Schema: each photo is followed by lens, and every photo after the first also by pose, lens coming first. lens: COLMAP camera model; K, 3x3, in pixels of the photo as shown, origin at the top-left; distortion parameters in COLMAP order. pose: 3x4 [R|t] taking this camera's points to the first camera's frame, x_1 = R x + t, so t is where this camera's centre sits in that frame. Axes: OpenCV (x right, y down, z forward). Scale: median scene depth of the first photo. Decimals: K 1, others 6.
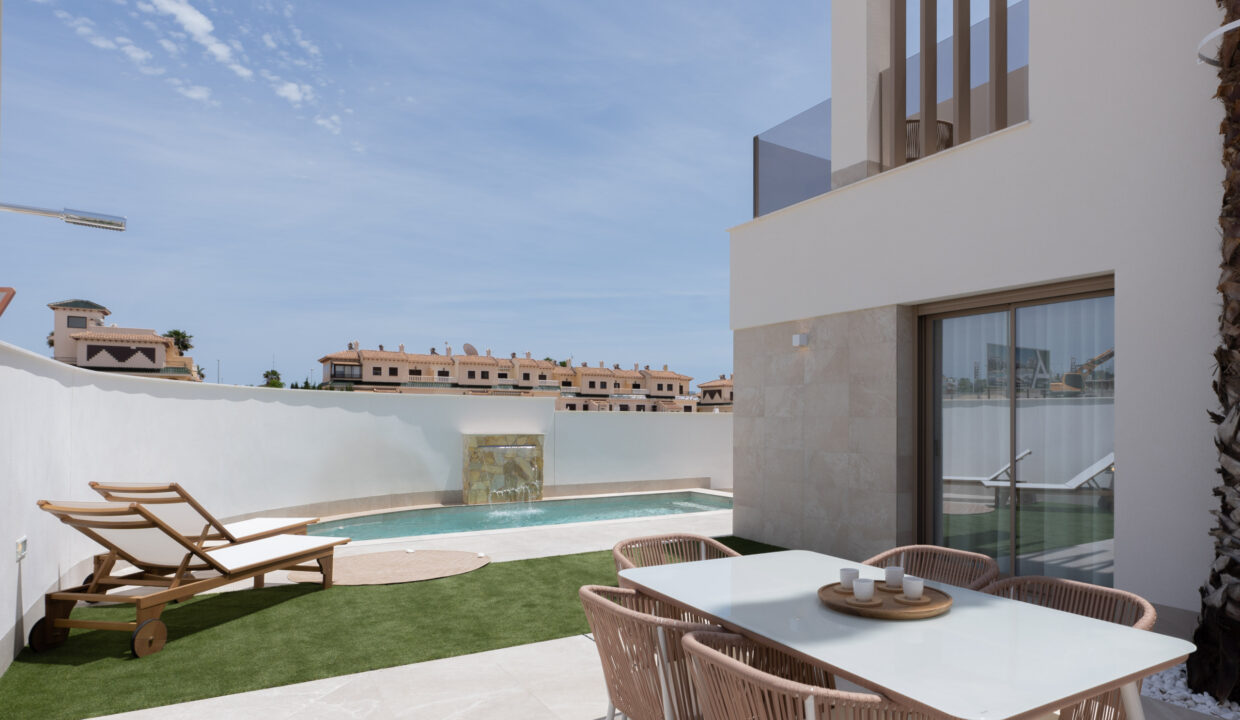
lens RADIAL K [[564.0, 0, 620.0], [0, 564.0, 360.0], [0, 0, 1]] dist [-0.001847, -0.000340]
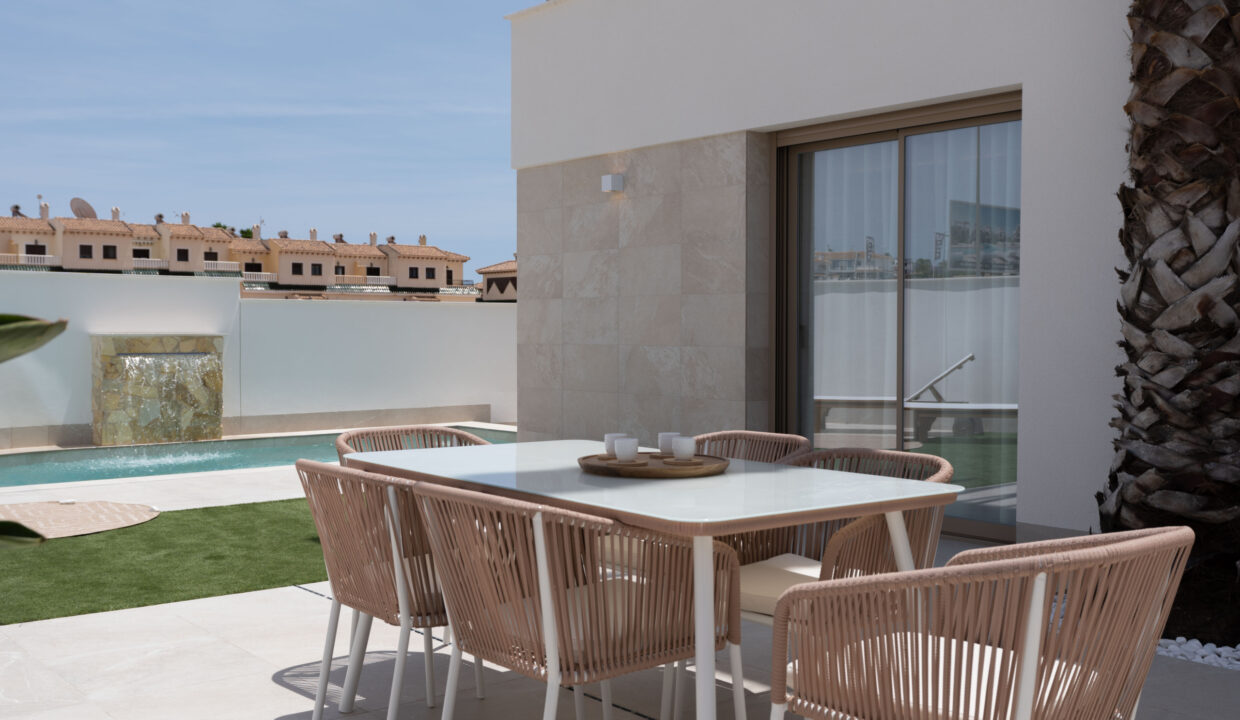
lens RADIAL K [[1986.0, 0, 620.0], [0, 1986.0, 360.0], [0, 0, 1]] dist [0.036408, 0.055427]
pose [[0.991069, -0.009101, 0.133041, 0.009194], [0.009614, 0.999949, -0.003211, 0.184679], [-0.133005, 0.004462, 0.991105, -1.363137]]
